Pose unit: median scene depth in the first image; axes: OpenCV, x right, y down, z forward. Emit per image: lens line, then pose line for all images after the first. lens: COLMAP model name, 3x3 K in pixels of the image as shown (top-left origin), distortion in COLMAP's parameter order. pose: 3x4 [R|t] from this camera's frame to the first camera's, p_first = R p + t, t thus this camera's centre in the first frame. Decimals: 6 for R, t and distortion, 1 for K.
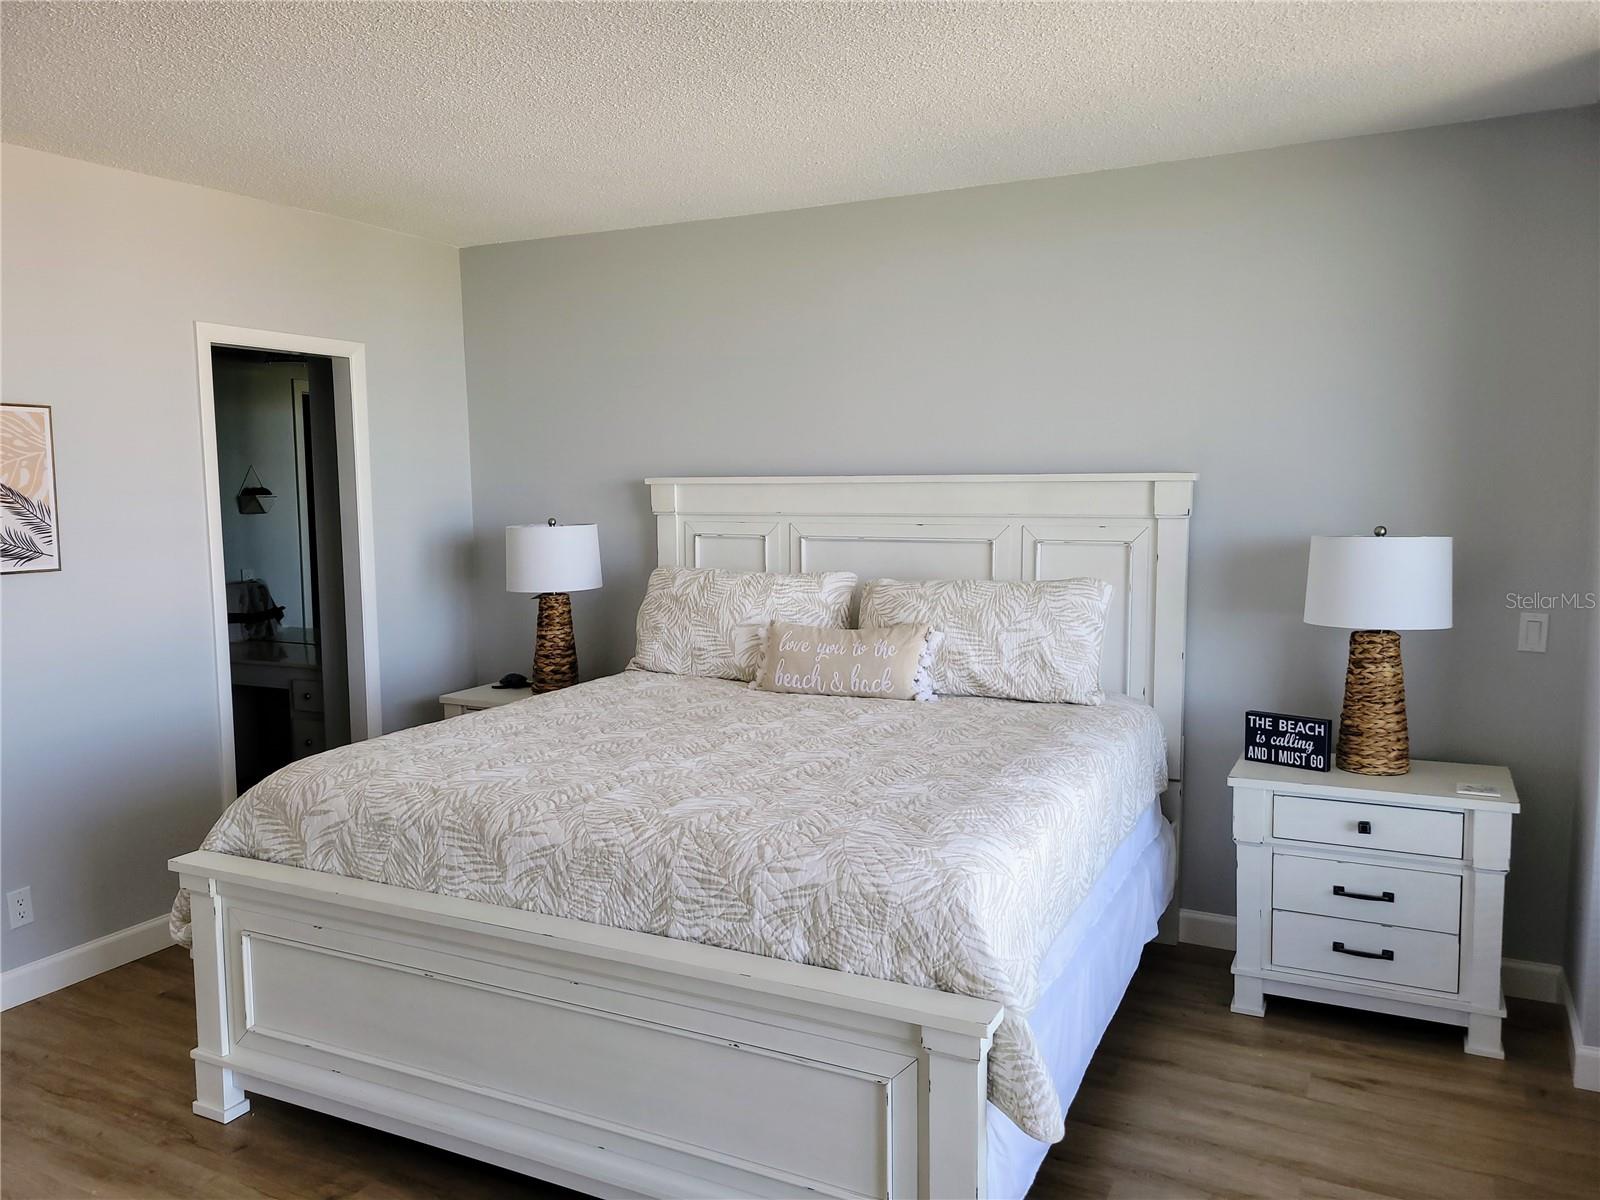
lens RADIAL K [[1204.8, 0, 797.9], [0, 1204.8, 598.0], [0, 0, 1]] dist [0.052019, -0.034067]
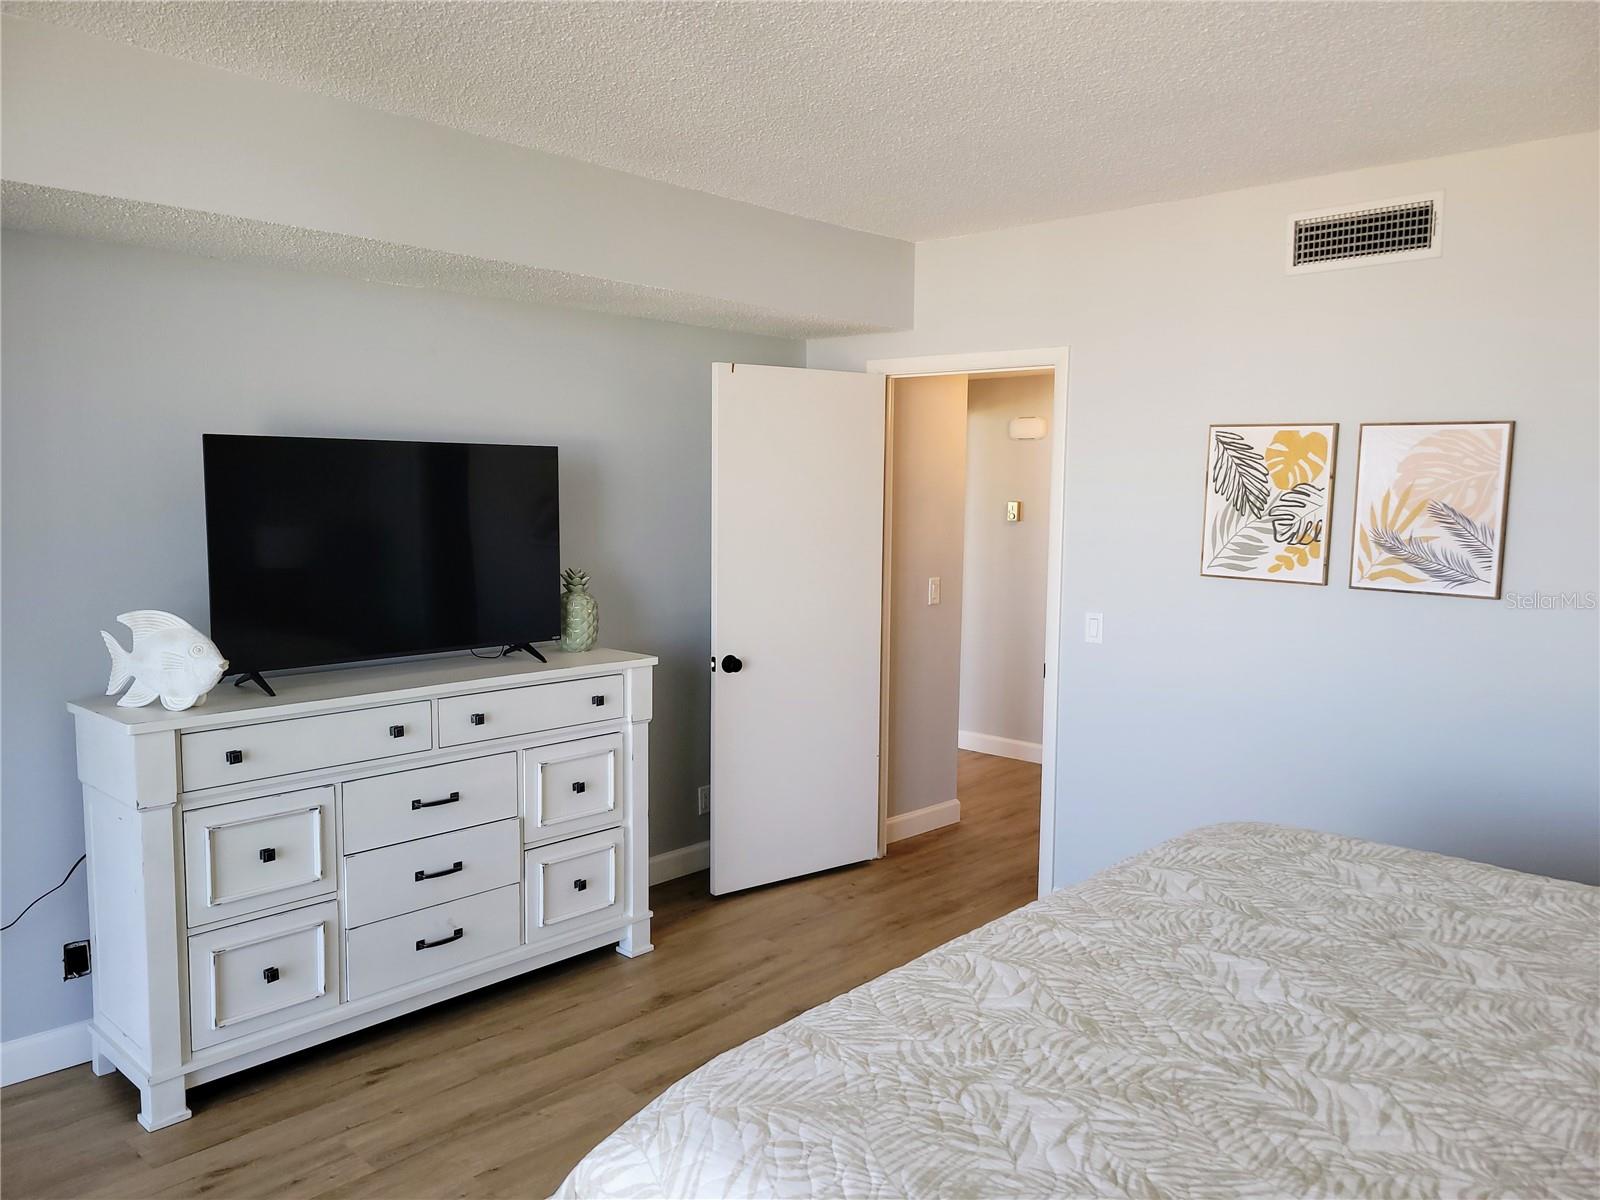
lens RADIAL K [[1204.8, 0, 777.6], [0, 1204.8, 602.7], [0, 0, 1]] dist [0.052019, -0.034067]
pose [[-0.305713, 0.099179, -0.946944, 0.444680], [-0.103015, 0.985276, 0.136451, -0.092316], [0.946534, 0.139264, -0.290995, 0.776725]]
